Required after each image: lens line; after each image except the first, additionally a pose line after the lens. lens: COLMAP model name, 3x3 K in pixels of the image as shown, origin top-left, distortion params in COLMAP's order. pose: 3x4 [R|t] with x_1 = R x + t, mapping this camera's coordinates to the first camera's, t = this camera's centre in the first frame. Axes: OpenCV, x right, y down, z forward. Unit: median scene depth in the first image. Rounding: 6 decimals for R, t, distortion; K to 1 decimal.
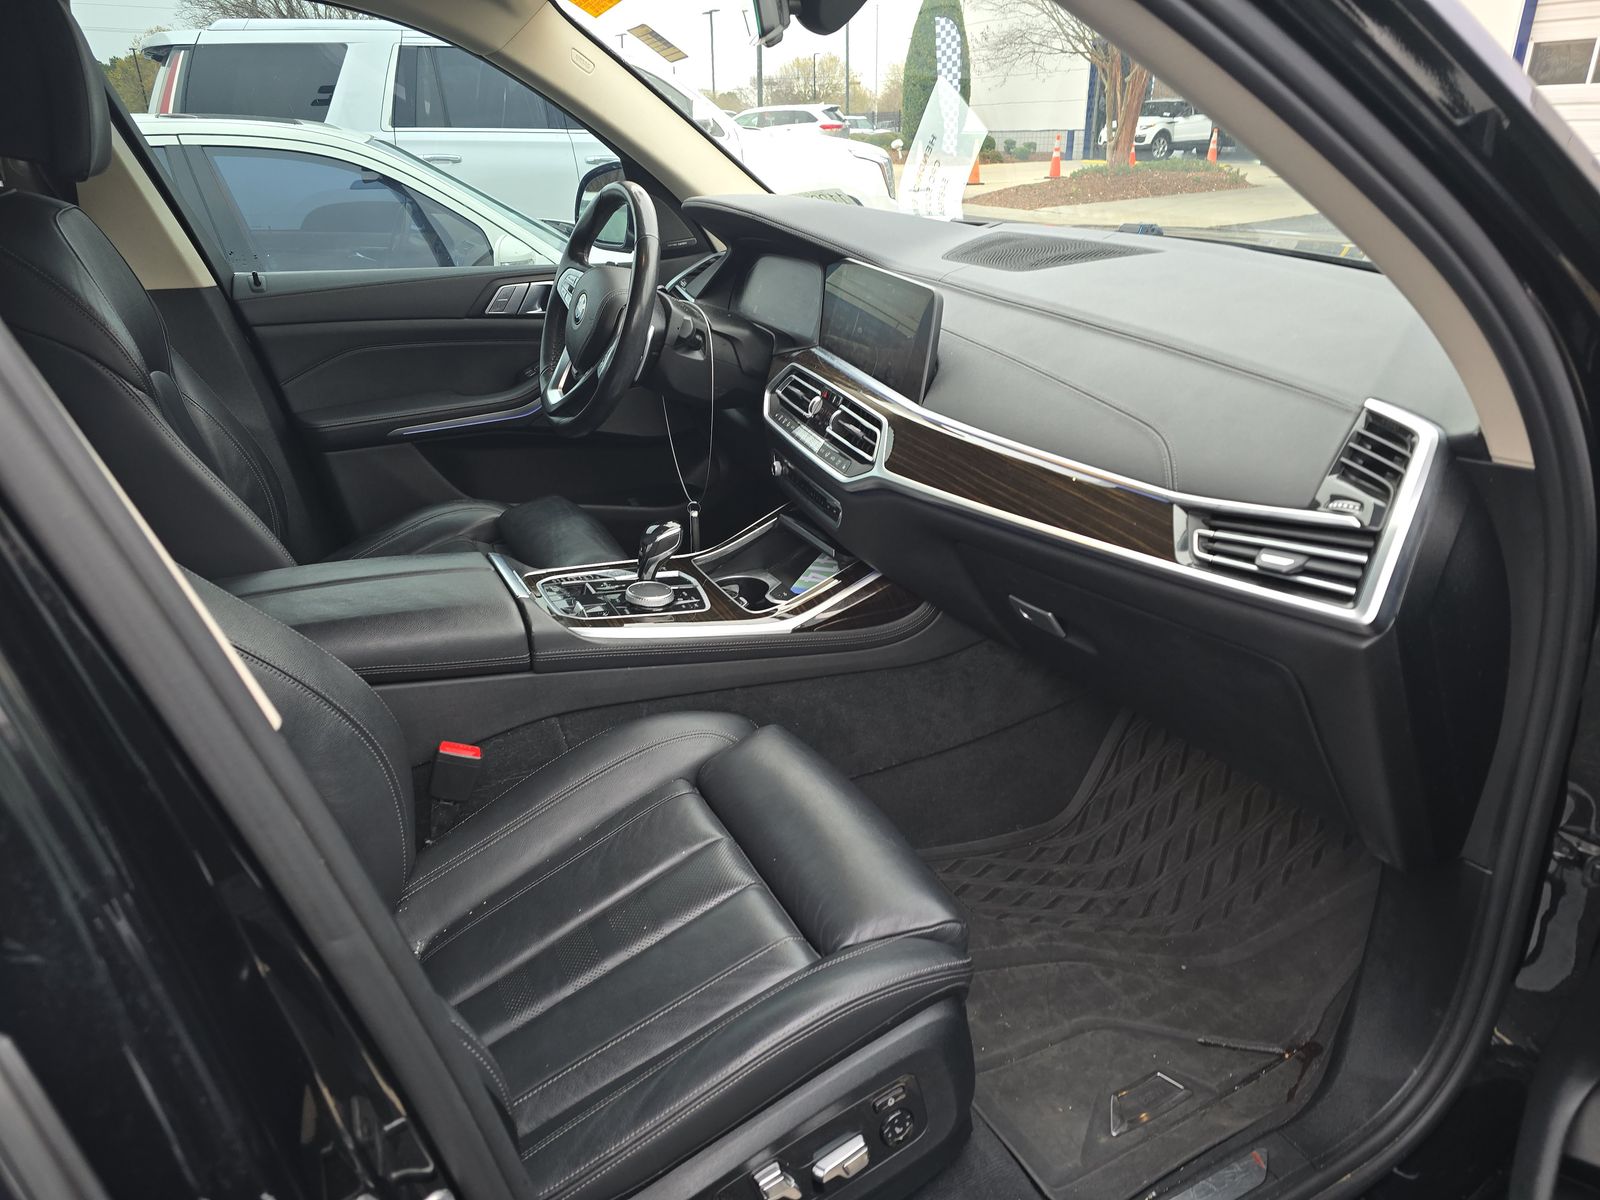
lens RADIAL K [[1076.9, 0, 800.0], [0, 1076.9, 600.0], [0, 0, 1]] dist [0.052935, -0.033340]
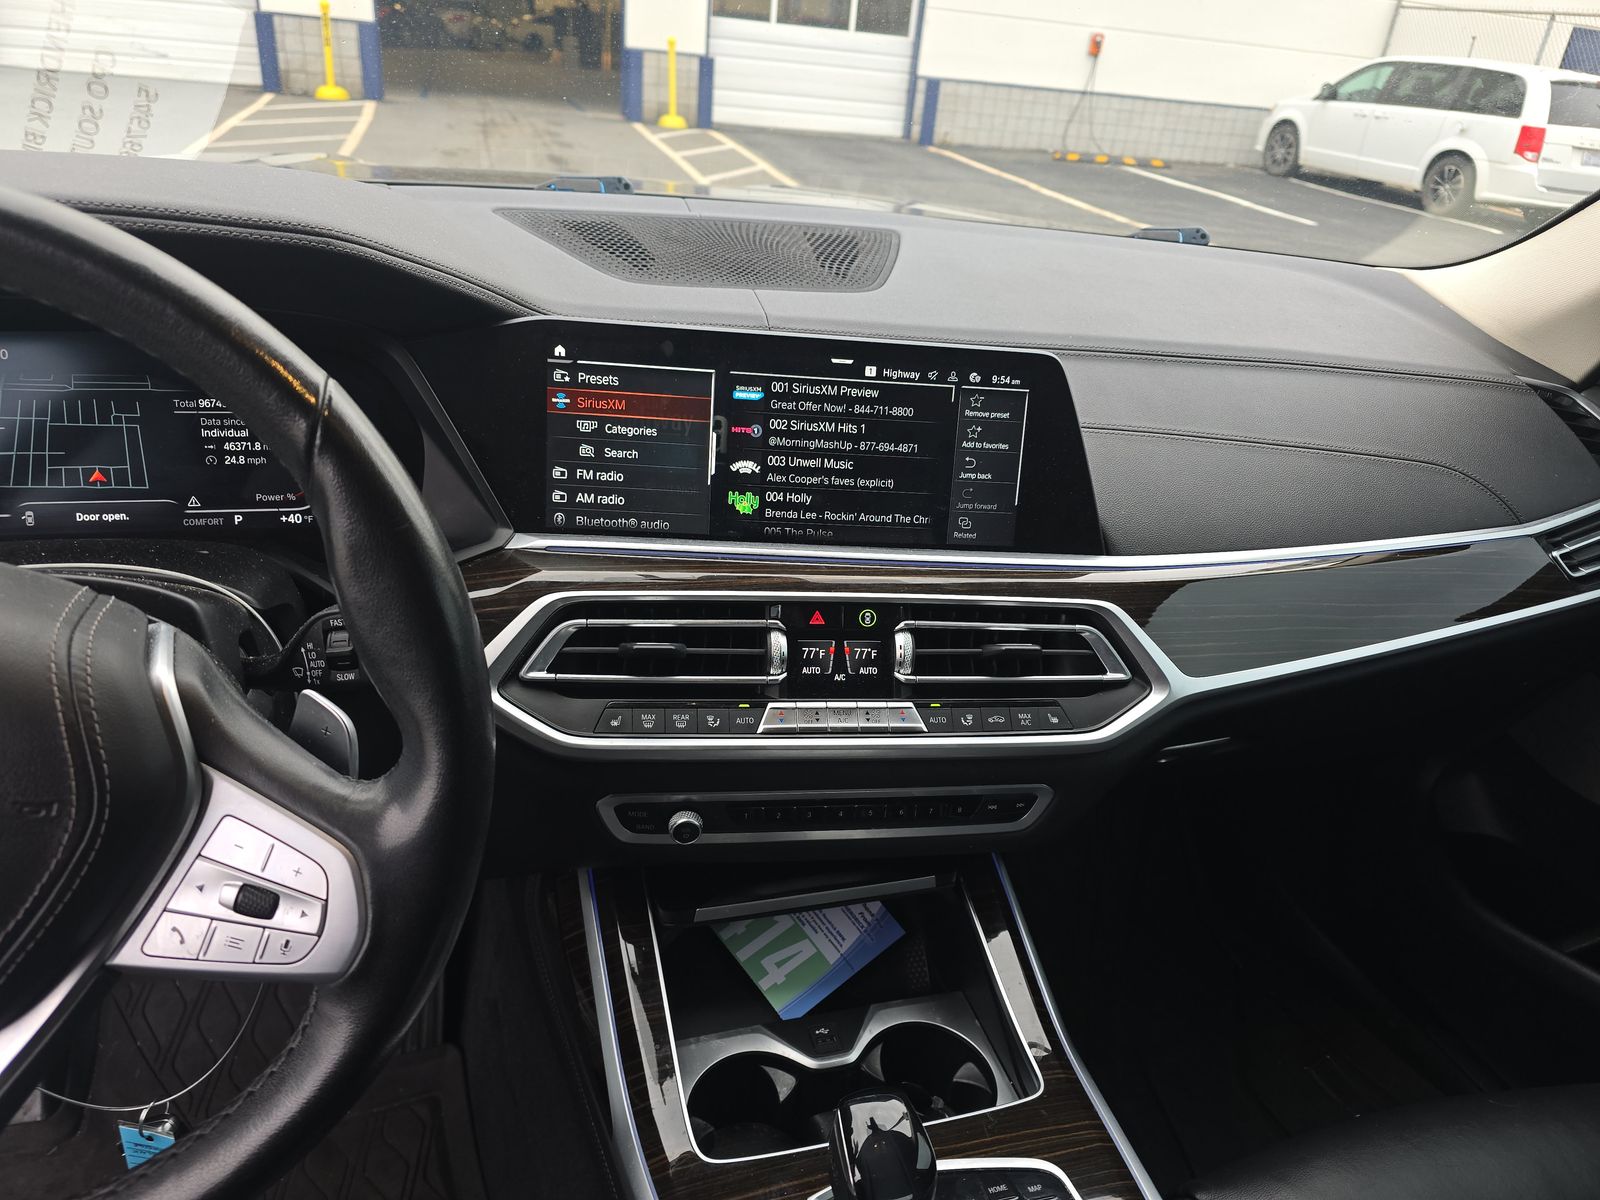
lens RADIAL K [[1045.1, 0, 754.2], [0, 1045.1, 616.9], [0, 0, 1]] dist [0.130399, -0.165087]
pose [[0.192315, -0.439116, 0.877606, -0.392915], [0.315813, 0.874418, 0.368315, -0.379980], [-0.929127, 0.206327, 0.306842, 0.914933]]
